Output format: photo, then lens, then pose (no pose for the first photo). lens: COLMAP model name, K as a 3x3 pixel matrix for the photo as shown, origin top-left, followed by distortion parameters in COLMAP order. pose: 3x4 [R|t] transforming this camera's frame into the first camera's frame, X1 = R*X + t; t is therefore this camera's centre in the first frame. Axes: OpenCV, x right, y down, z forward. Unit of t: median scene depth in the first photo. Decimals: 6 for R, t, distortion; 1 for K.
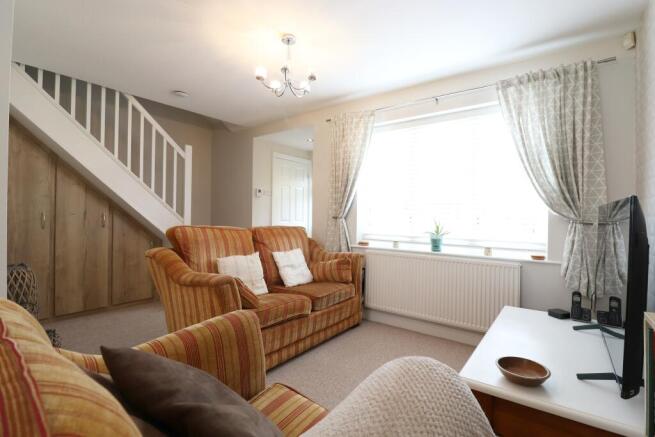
lens RADIAL K [[306.1, 0, 332.2], [0, 306.1, 218.2], [0, 0, 1]] dist [0.000919, -0.012360]
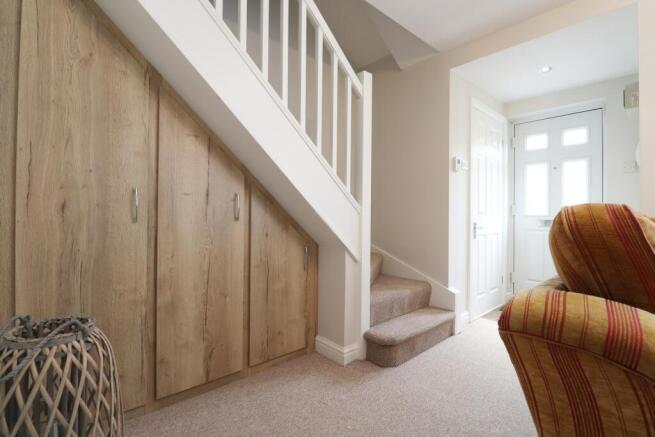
lens RADIAL K [[306.1, 0, 332.2], [0, 306.1, 218.2], [0, 0, 1]] dist [0.000919, -0.012360]
pose [[0.979471, 0.001099, -0.201584, -0.501490], [-0.000469, 0.999995, 0.003177, 0.024626], [0.201586, -0.003017, 0.979466, 0.537045]]
